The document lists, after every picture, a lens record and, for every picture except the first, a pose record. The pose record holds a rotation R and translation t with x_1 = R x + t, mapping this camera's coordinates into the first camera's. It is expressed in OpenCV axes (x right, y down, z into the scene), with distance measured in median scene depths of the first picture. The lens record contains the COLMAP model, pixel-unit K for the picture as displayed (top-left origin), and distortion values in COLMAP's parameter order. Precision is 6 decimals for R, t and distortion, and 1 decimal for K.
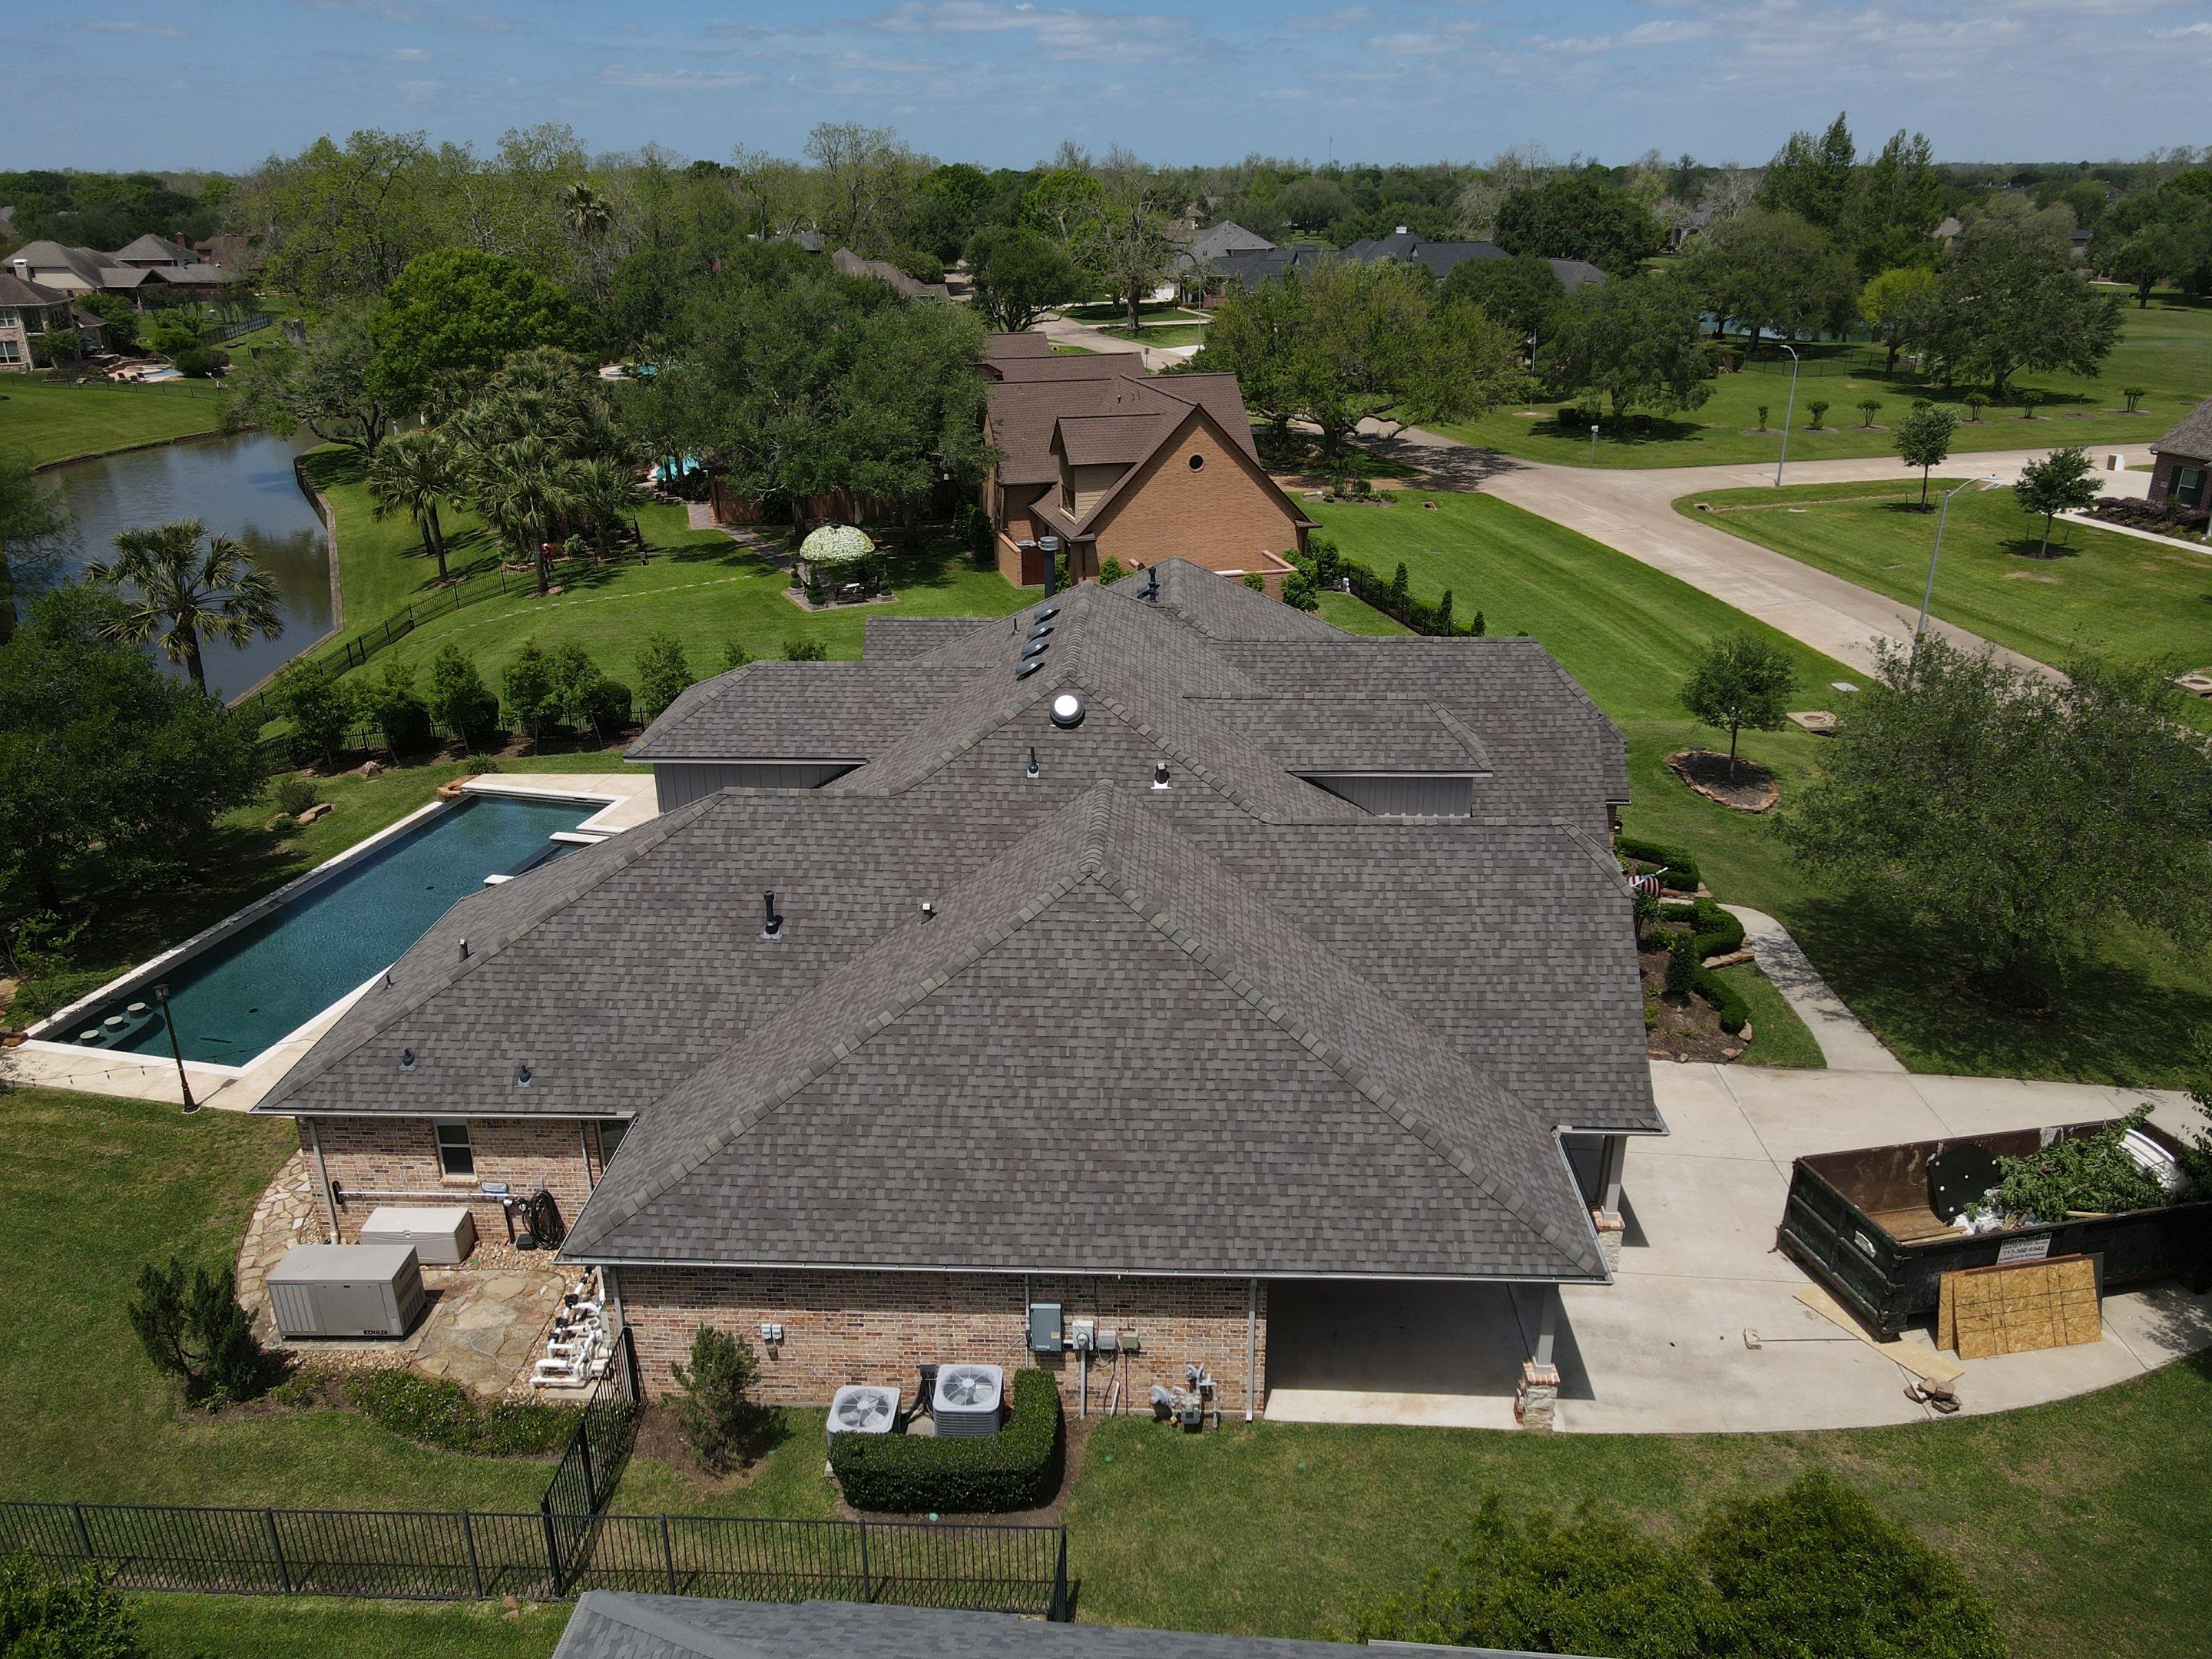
lens RADIAL K [[1617.3, 0, 1106.0], [0, 1617.3, 829.5], [0, 0, 1]] dist [0.011023, -0.003172]
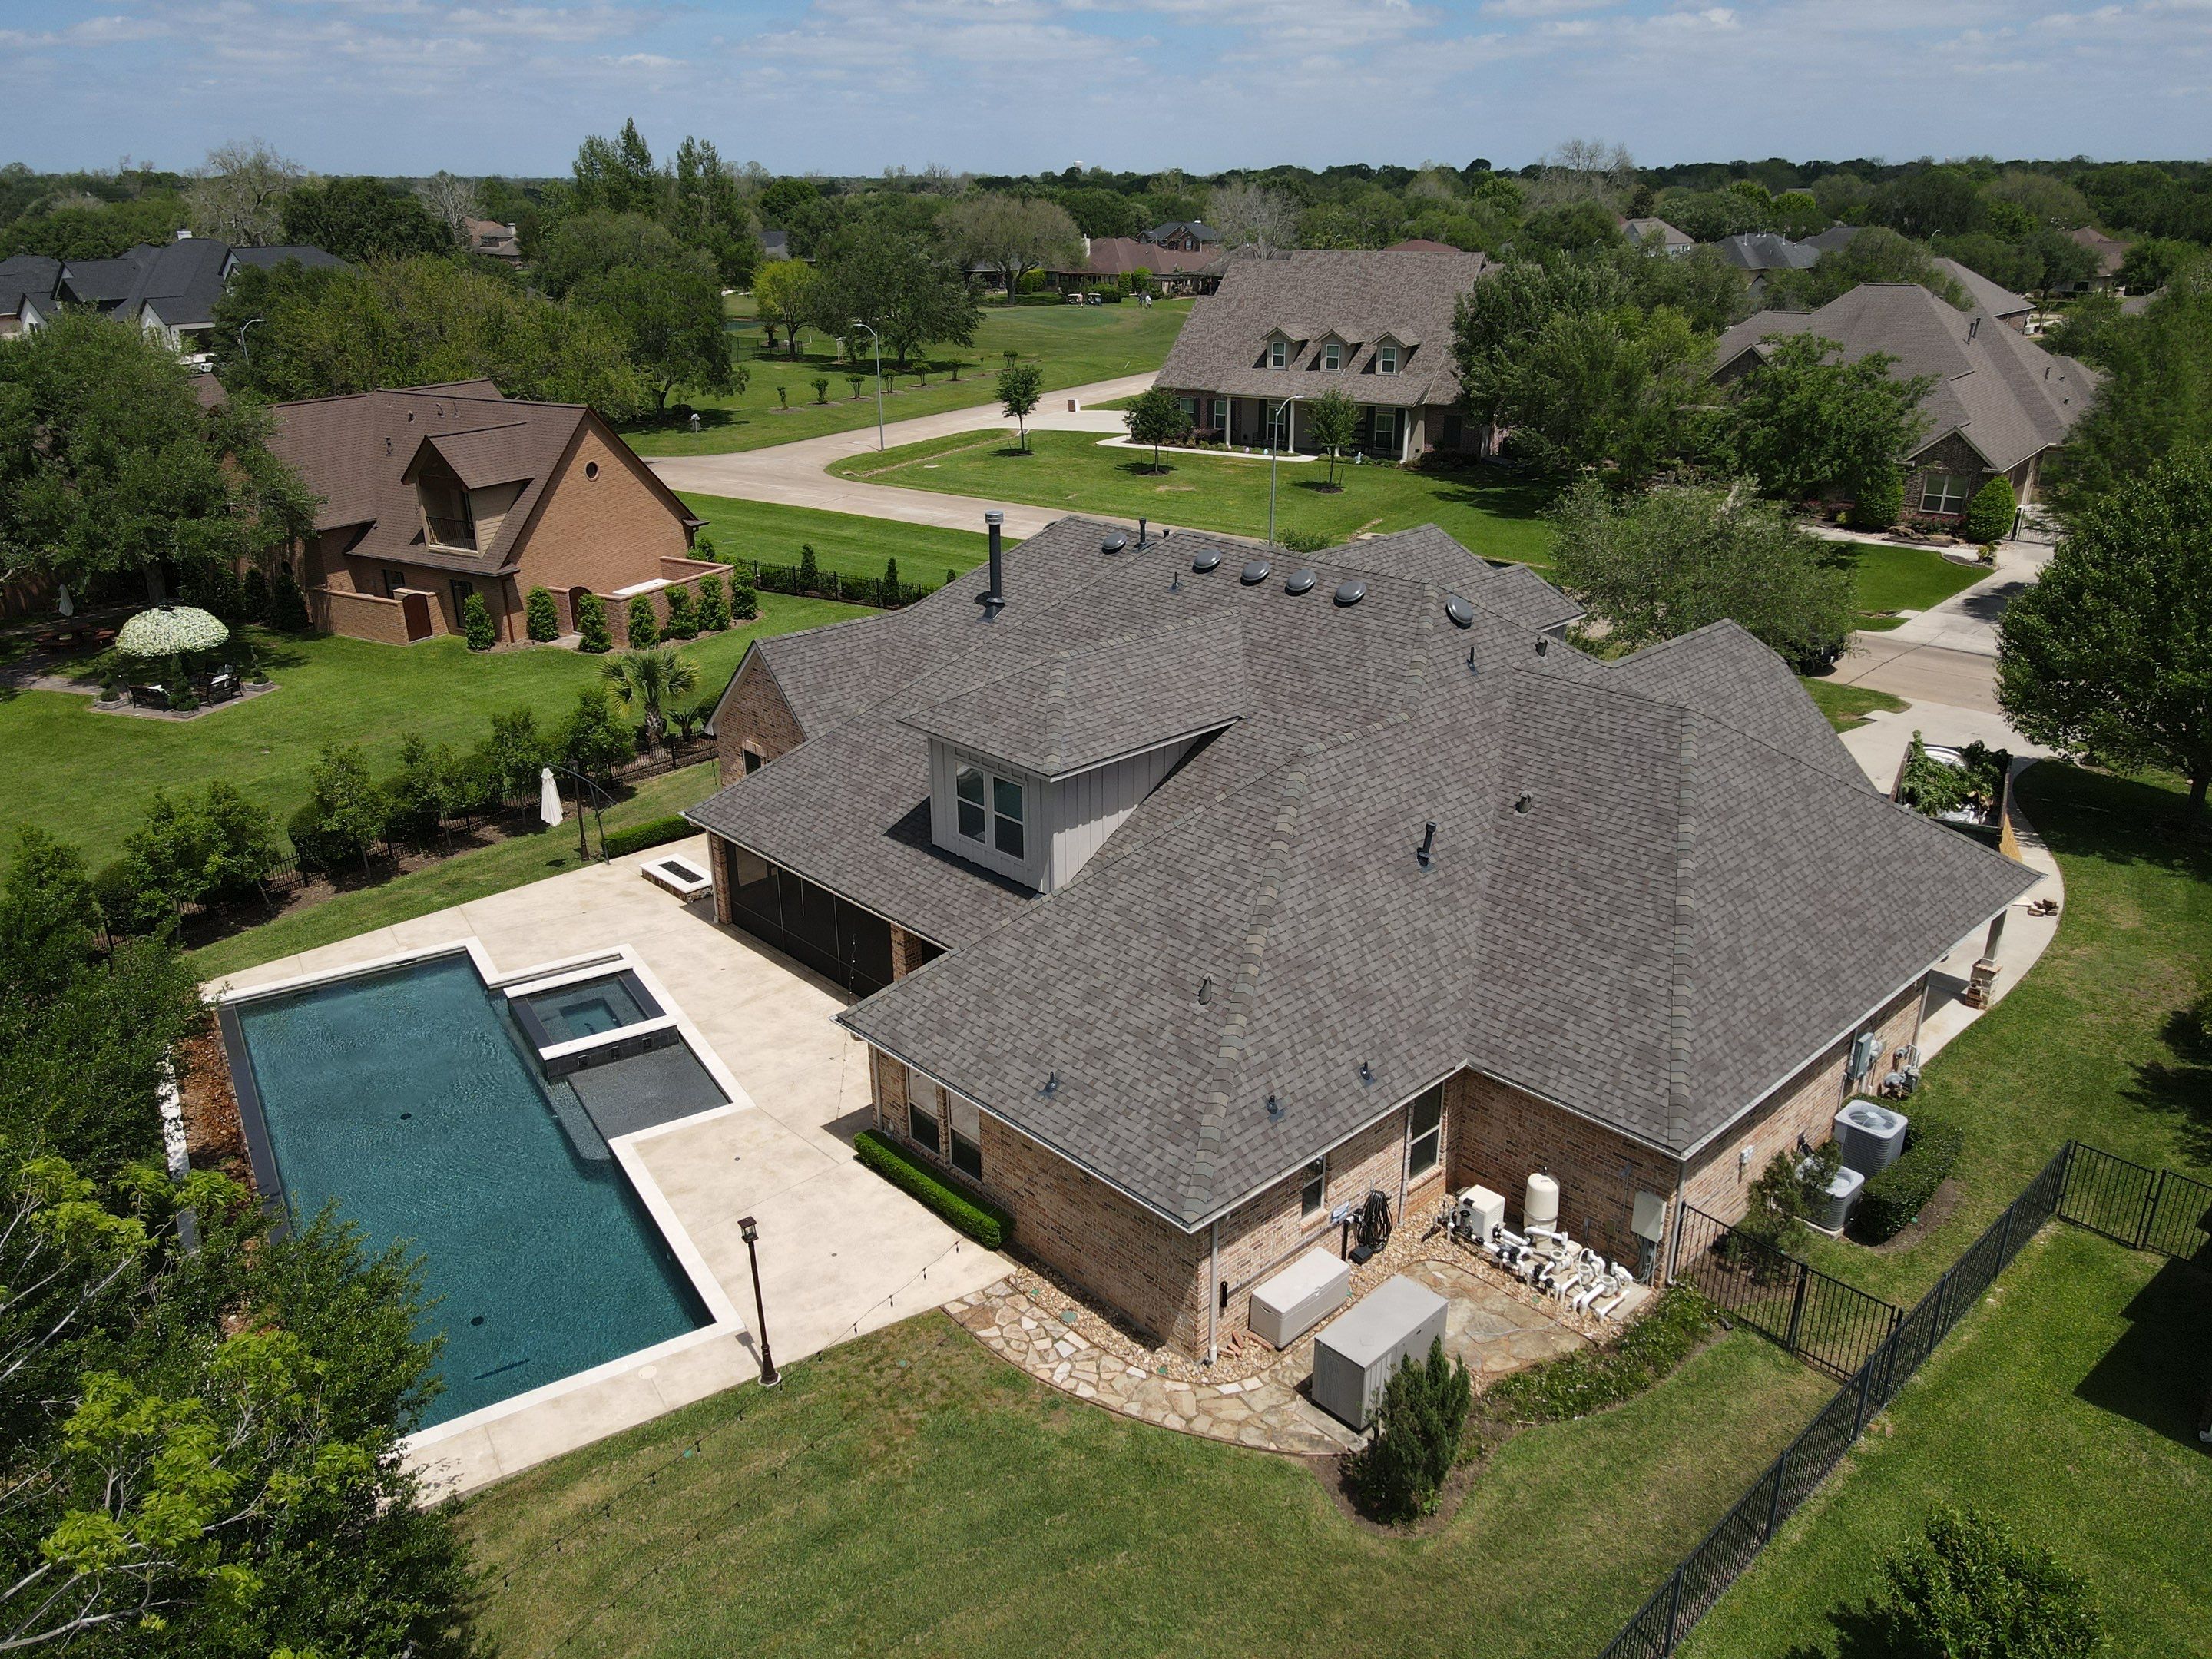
lens RADIAL K [[1611.9, 0, 1106.0], [0, 1611.9, 829.5], [0, 0, 1]] dist [0.013149, 0.006624]
pose [[0.696042, -0.264033, 0.667691, -1.009850], [0.267771, 0.958299, 0.099810, -0.112235], [-0.666201, 0.109316, 0.737717, 0.378733]]
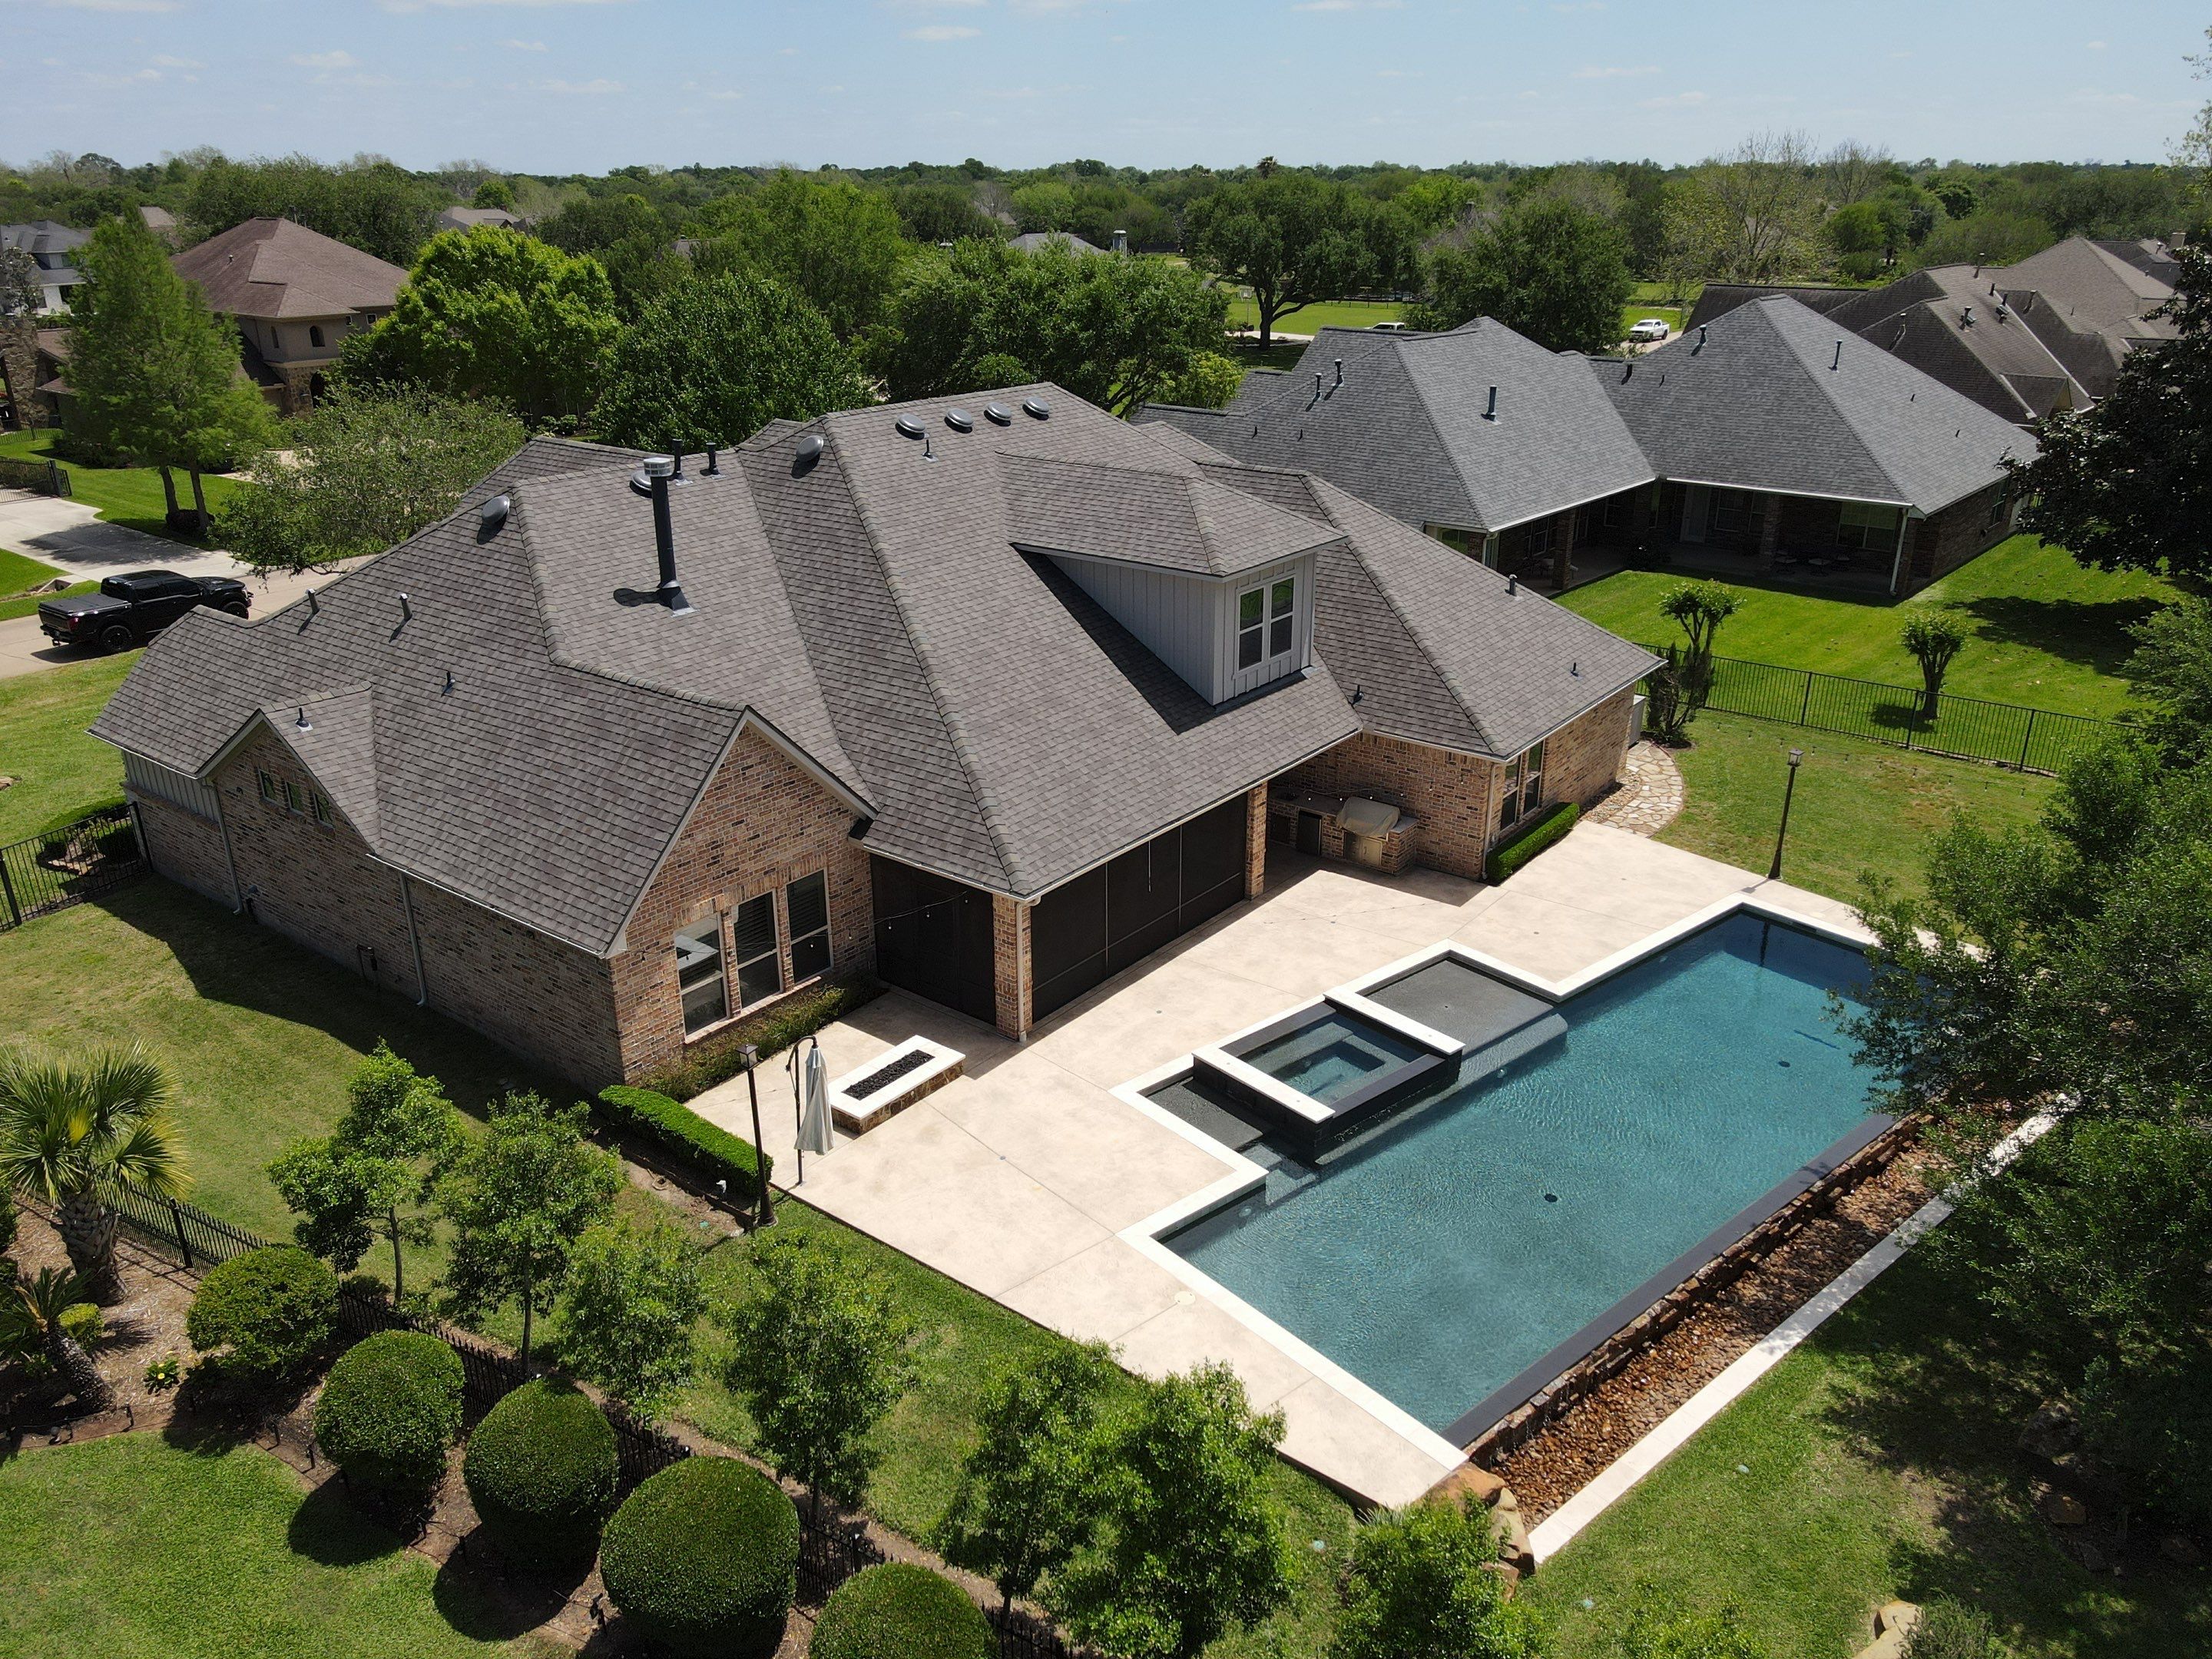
lens RADIAL K [[1617.3, 0, 1106.0], [0, 1617.3, 829.5], [0, 0, 1]] dist [0.011023, -0.003172]
pose [[-0.812630, -0.206037, 0.545144, -0.883859], [0.227716, 0.748794, 0.622457, -0.659093], [-0.536449, 0.629965, -0.561575, 2.028140]]
